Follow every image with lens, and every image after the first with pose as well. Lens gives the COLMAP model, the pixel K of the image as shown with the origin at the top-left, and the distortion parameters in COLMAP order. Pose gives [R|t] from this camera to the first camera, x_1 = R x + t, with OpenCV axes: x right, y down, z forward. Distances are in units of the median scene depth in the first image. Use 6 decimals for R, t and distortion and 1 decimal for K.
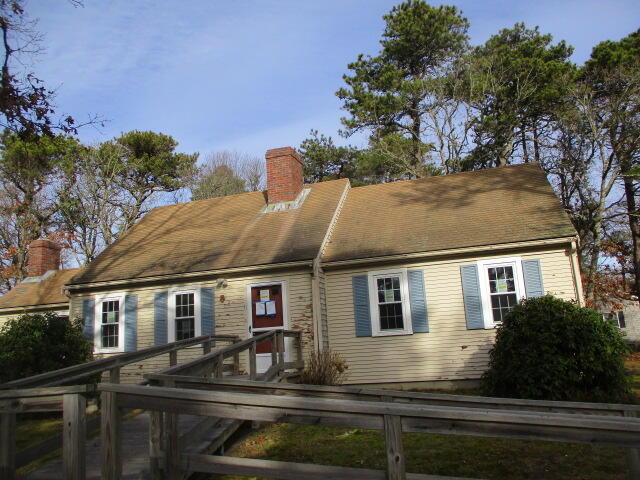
lens RADIAL K [[531.9, 0, 316.7], [0, 531.9, 242.1], [0, 0, 1]] dist [-0.010692, 0.006252]
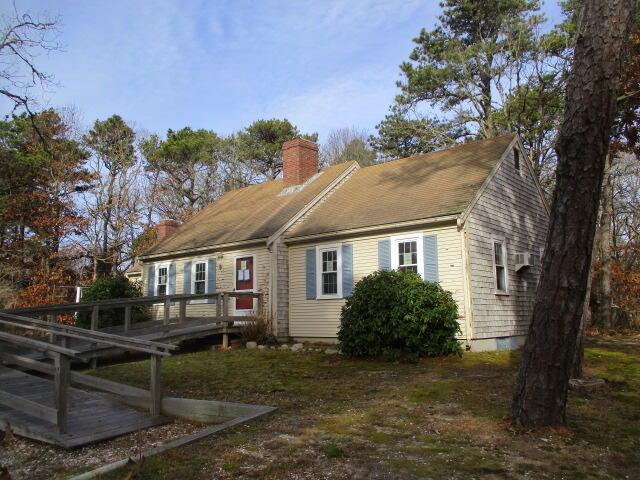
lens RADIAL K [[531.9, 0, 316.7], [0, 531.9, 242.1], [0, 0, 1]] dist [-0.010692, 0.006252]
pose [[0.911039, -0.011794, -0.412151, 0.594662], [0.043688, 0.996725, 0.068048, -0.035245], [0.409999, -0.080000, 0.908571, -0.093582]]
